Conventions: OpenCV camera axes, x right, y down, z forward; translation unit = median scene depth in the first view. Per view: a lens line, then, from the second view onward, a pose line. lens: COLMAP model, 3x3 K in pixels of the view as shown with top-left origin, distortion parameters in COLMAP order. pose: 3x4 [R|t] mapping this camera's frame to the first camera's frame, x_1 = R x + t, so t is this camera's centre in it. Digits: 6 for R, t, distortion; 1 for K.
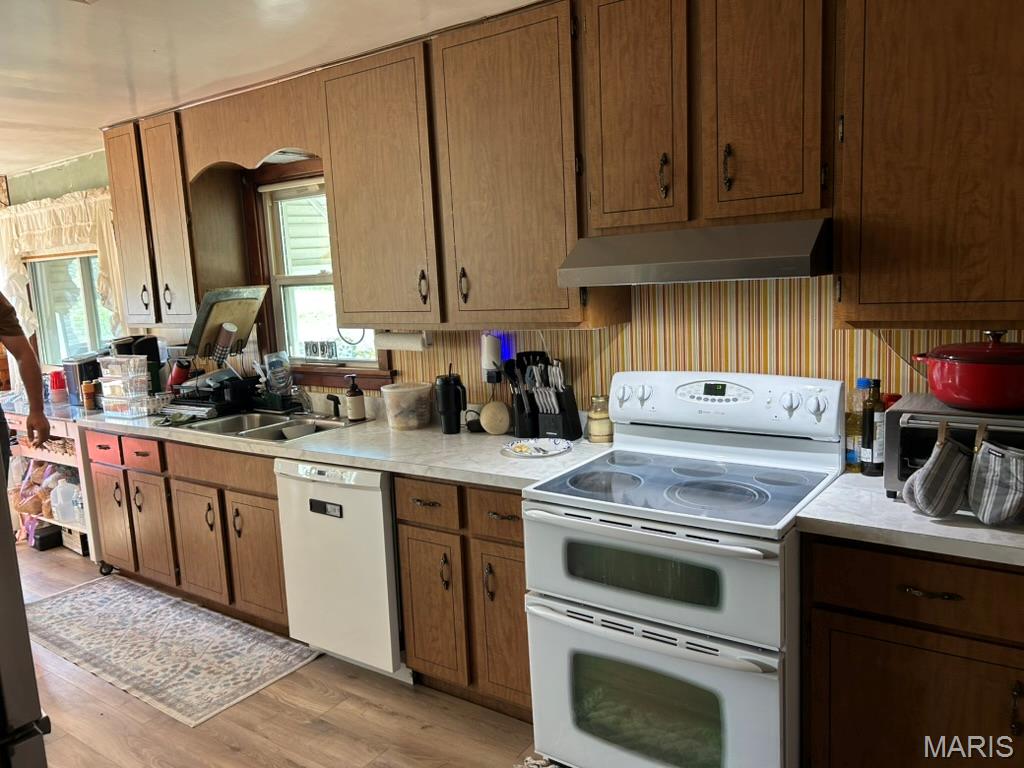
lens RADIAL K [[783.4, 0, 512.0], [0, 783.4, 384.0], [0, 0, 1]] dist [0.050270, -0.004730]
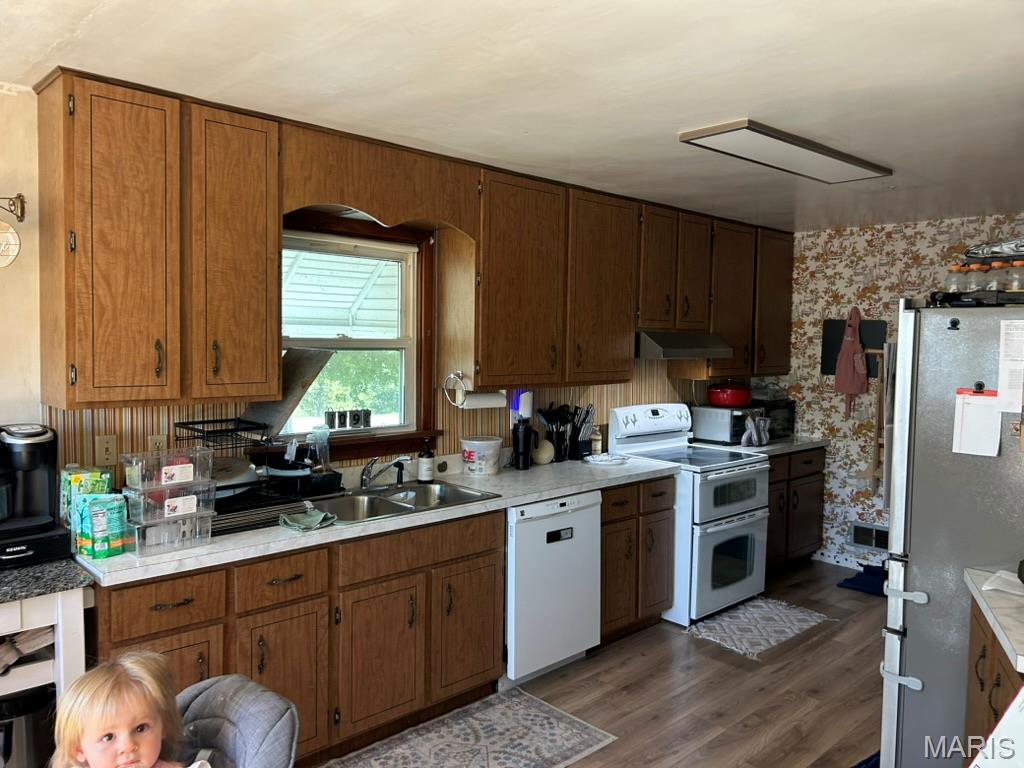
lens RADIAL K [[760.5, 0, 511.0], [0, 760.5, 362.0], [0, 0, 1]] dist [-0.004302, -0.002208]
pose [[0.169819, 0.030599, 0.985000, -1.301620], [0.119912, 0.991449, -0.051473, -0.049630], [-0.978153, 0.126854, 0.164697, 0.787497]]
